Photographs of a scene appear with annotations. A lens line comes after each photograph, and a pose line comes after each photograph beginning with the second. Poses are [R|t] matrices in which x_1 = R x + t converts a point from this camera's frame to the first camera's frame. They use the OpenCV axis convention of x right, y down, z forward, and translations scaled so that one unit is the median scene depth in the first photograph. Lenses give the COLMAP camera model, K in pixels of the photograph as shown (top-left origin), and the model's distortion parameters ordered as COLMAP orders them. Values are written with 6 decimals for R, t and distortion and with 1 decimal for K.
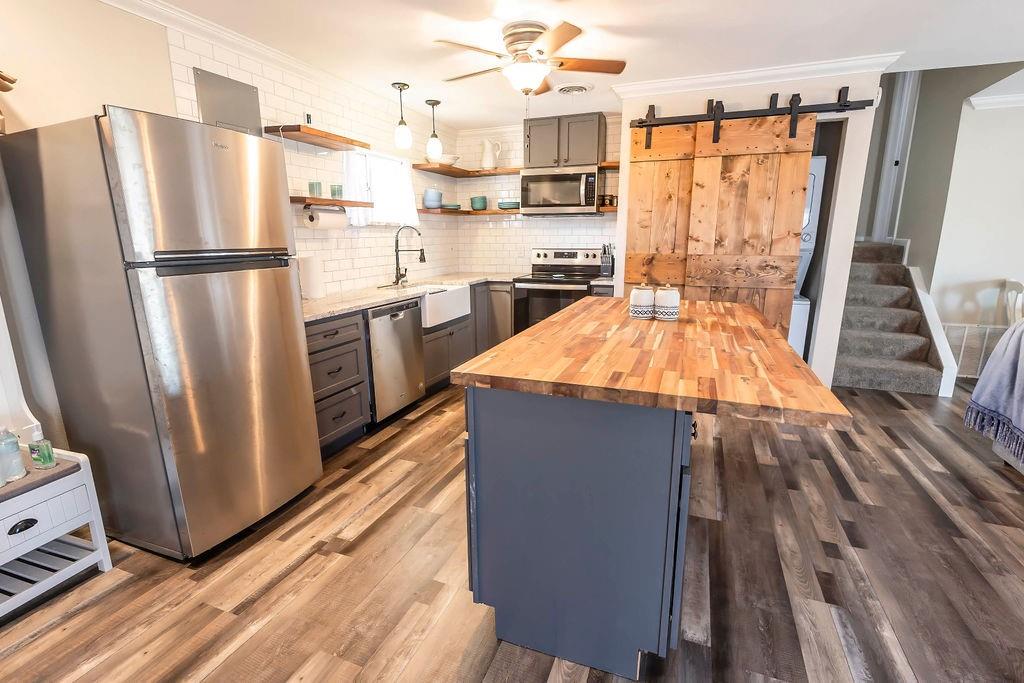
lens RADIAL K [[467.9, 0, 514.8], [0, 467.9, 341.2], [0, 0, 1]] dist [-0.003147, -0.000472]
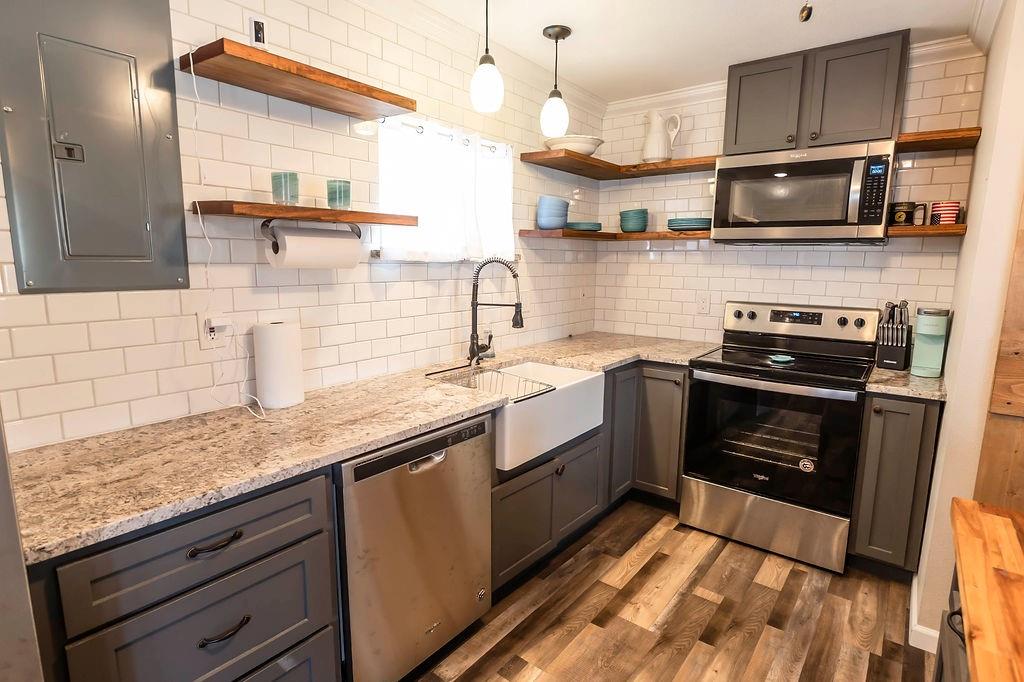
lens RADIAL K [[516.9, 0, 518.3], [0, 516.9, 340.8], [0, 0, 1]] dist [-0.002536, -0.000211]
pose [[0.957114, 0.063010, -0.282775, -0.033389], [-0.081831, 0.995114, -0.055237, -0.142281], [0.277913, 0.076007, 0.957594, 0.511502]]
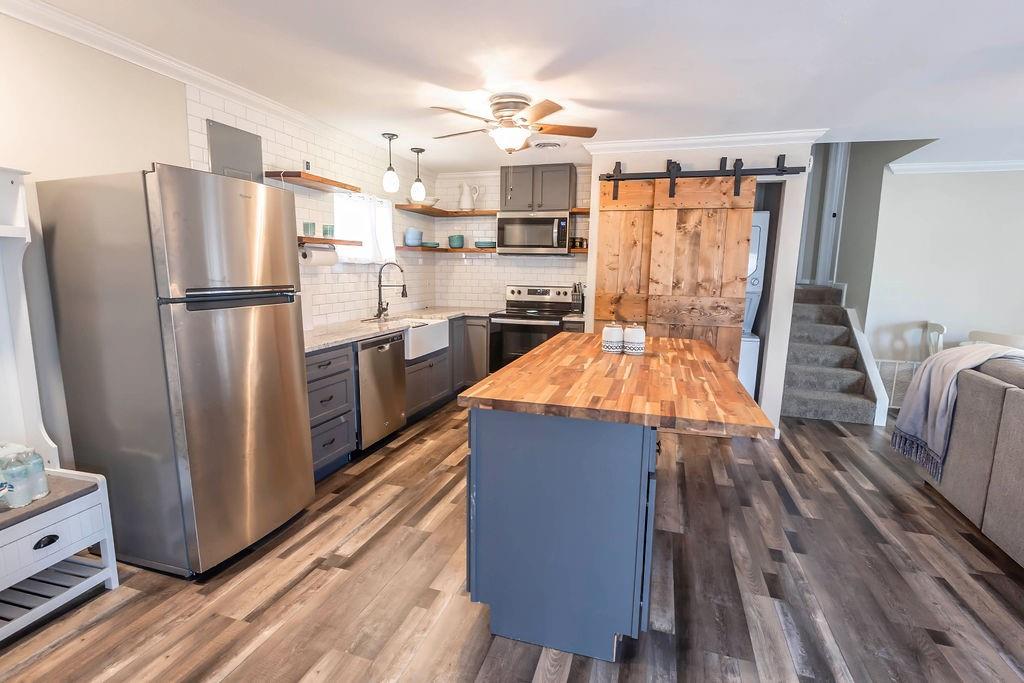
lens RADIAL K [[478.3, 0, 513.1], [0, 478.3, 343.8], [0, 0, 1]] dist [-0.003195, -0.000433]
pose [[0.997455, 0.010724, 0.070481, -0.033574], [-0.006110, 0.997843, -0.065359, 0.004490], [-0.071030, 0.064762, 0.995370, -0.091144]]
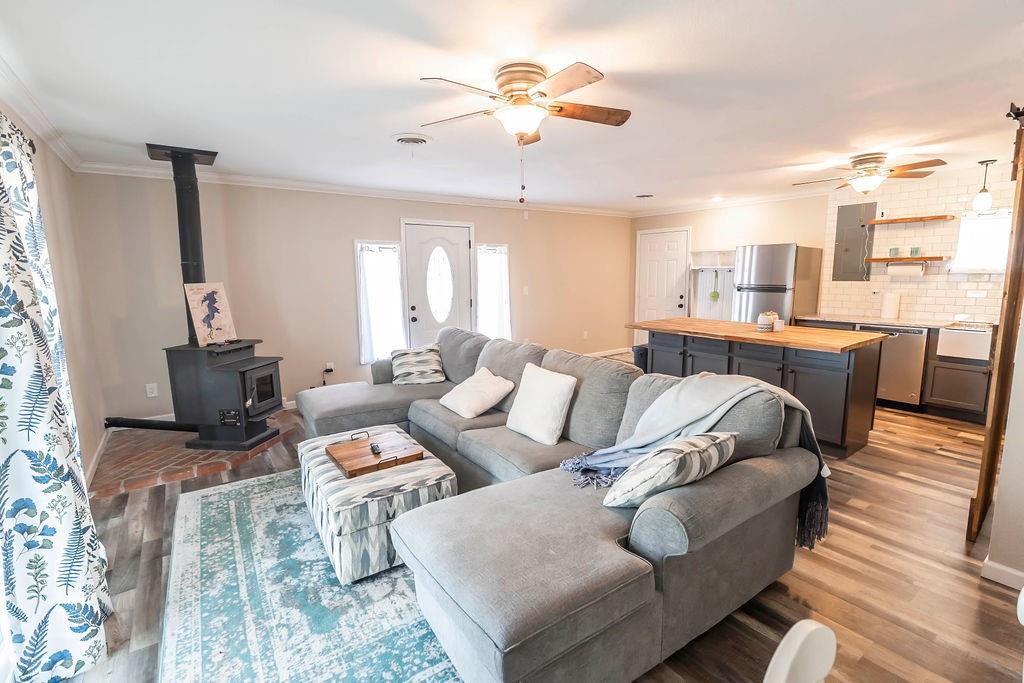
lens RADIAL K [[467.9, 0, 514.8], [0, 467.9, 341.2], [0, 0, 1]] dist [-0.003147, -0.000472]
pose [[-0.542185, 0.133995, -0.829506, 1.525163], [-0.172134, 0.948554, 0.265736, -0.210955], [0.822439, 0.286864, -0.491226, 0.717725]]
